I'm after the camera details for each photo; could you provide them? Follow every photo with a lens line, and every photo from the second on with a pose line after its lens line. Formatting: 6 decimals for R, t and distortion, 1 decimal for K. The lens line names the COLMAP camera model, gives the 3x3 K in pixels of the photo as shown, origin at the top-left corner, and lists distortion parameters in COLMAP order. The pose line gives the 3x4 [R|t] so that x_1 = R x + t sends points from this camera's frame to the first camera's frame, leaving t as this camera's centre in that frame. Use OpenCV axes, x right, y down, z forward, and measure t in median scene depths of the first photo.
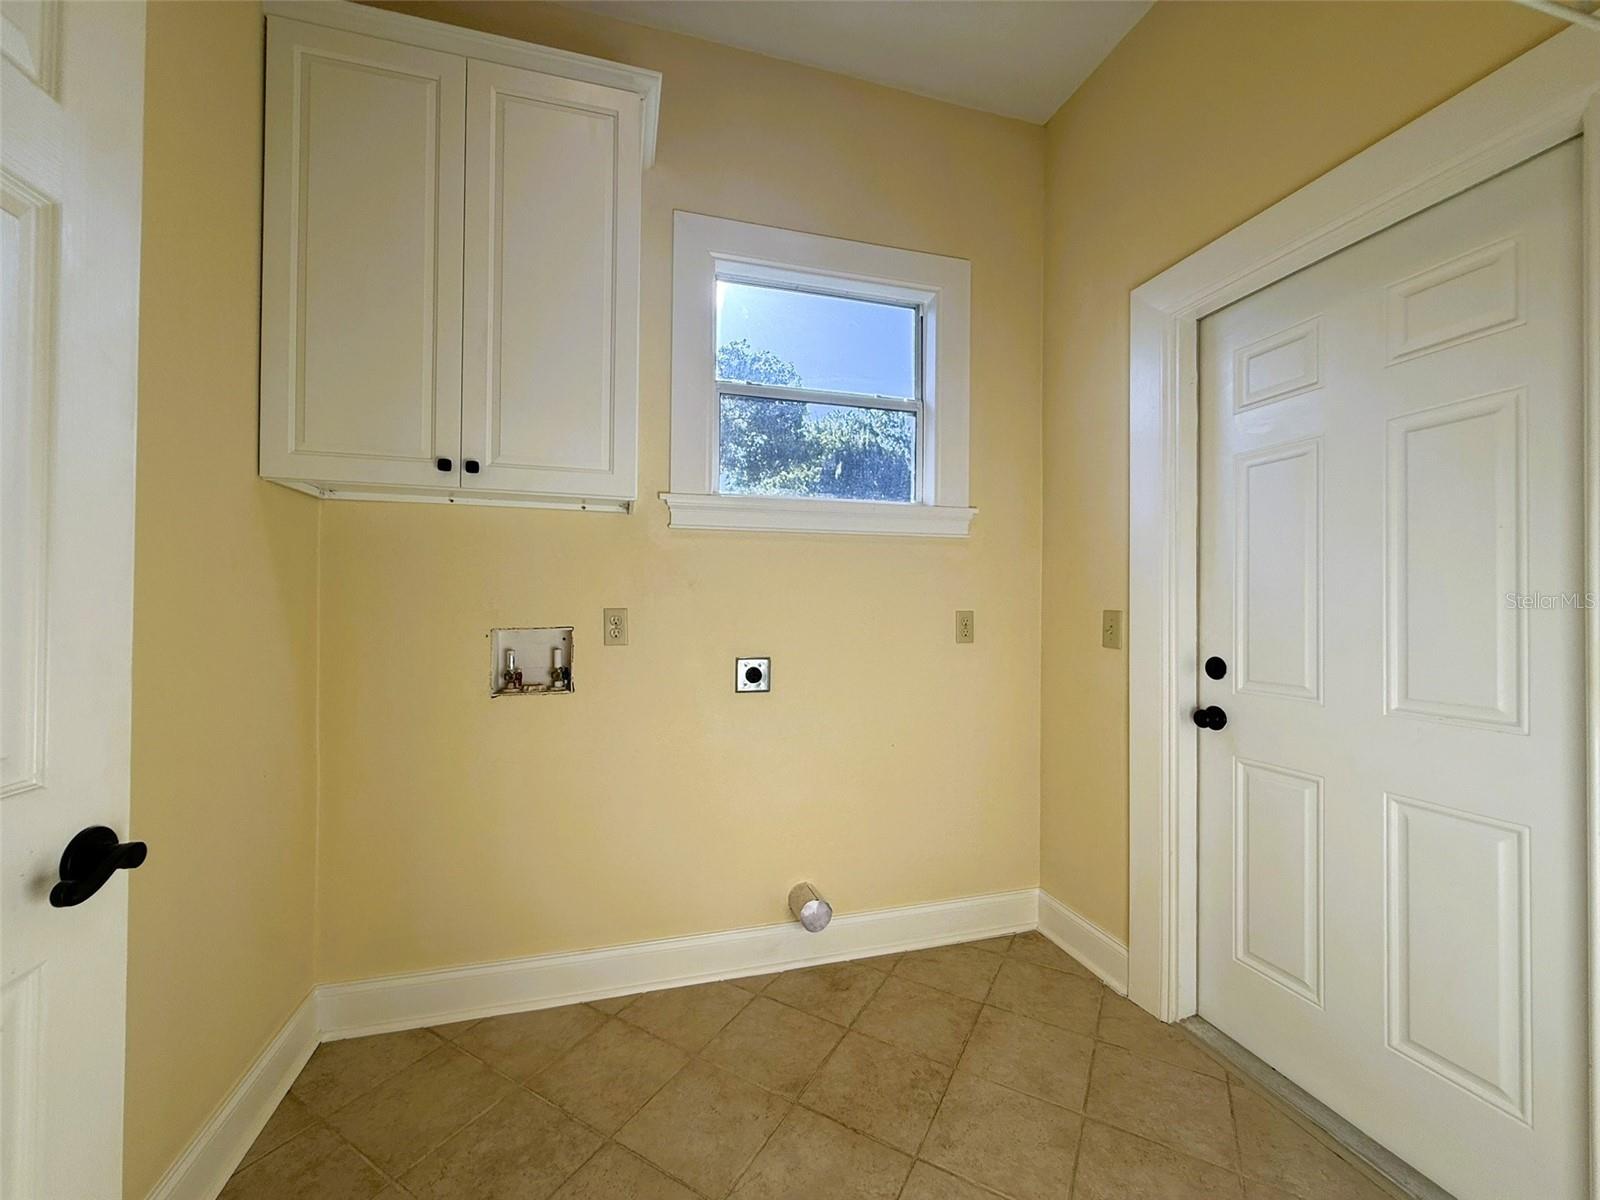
lens RADIAL K [[640.0, 0, 800.0], [0, 640.0, 600.0], [0, 0, 1]] dist [0.001362, -0.000412]
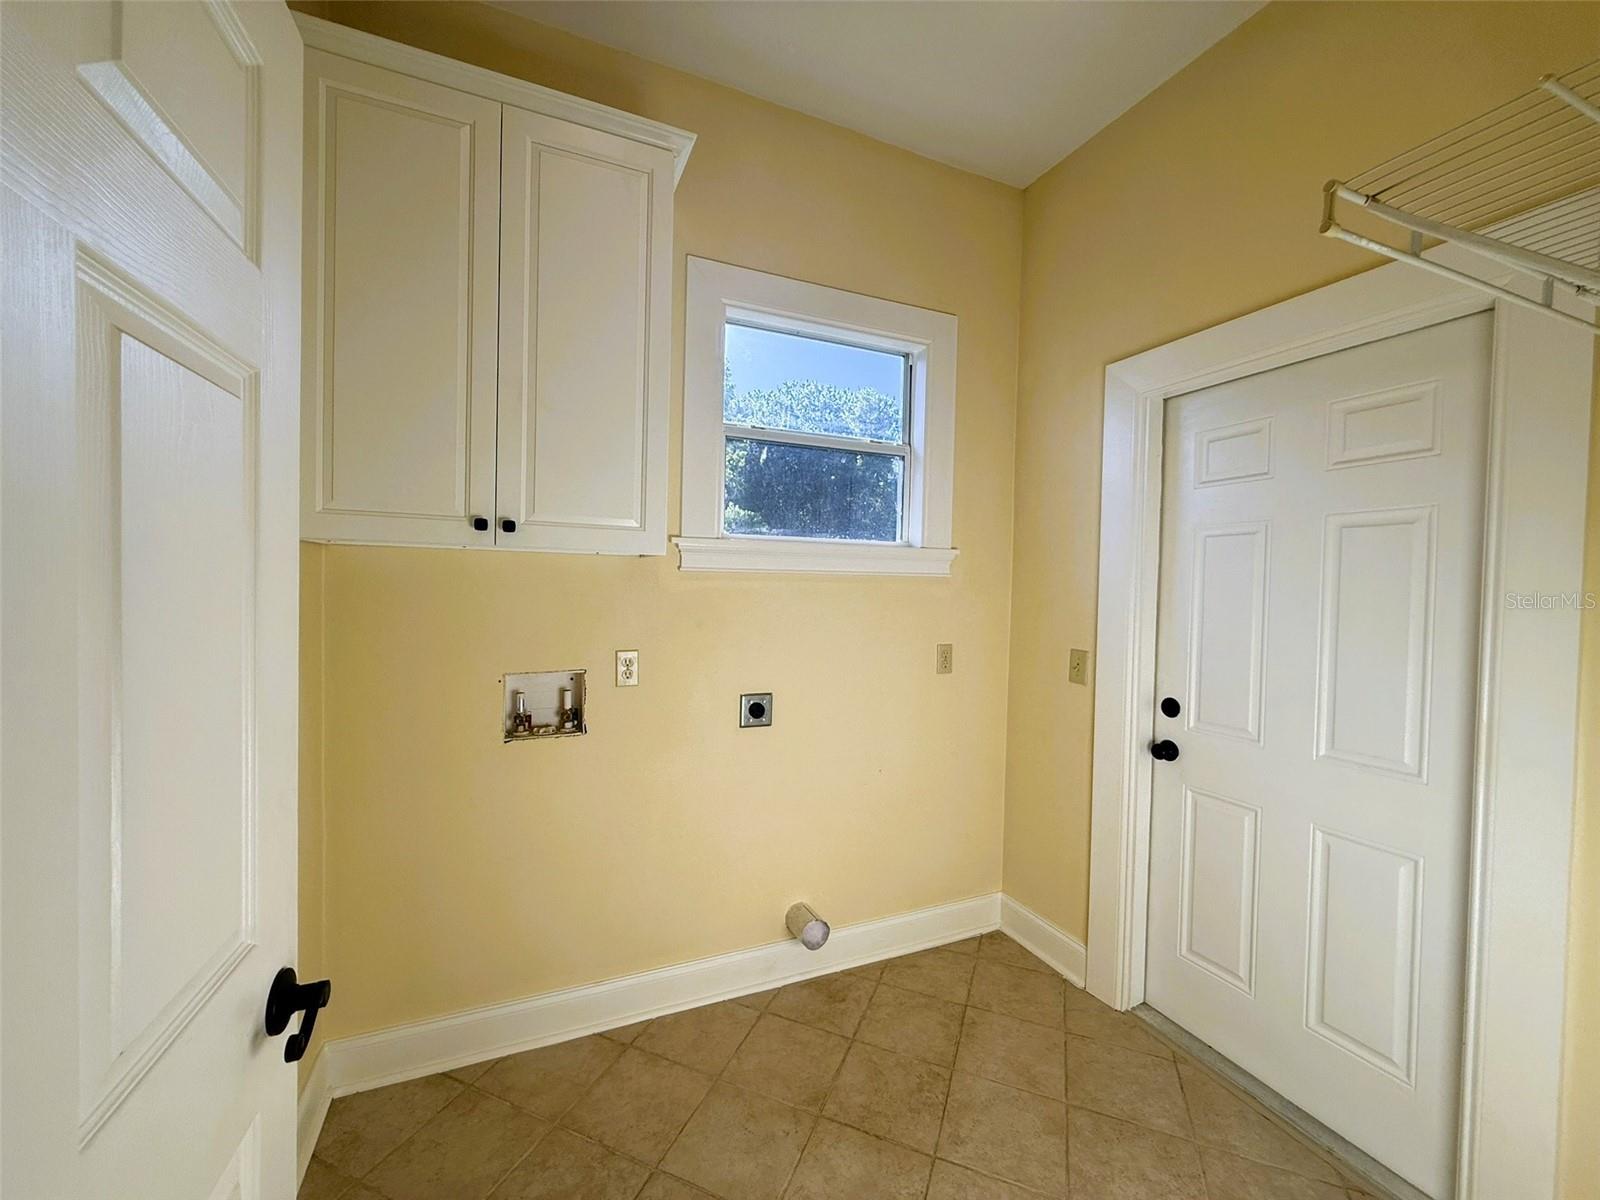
lens RADIAL K [[640.0, 0, 796.8], [0, 640.0, 597.6], [0, 0, 1]] dist [0.001362, -0.000412]
pose [[0.990721, 0.011141, 0.135451, -0.179347], [-0.015798, 0.999319, 0.033358, -0.121880], [-0.134987, -0.035188, 0.990222, -0.044707]]
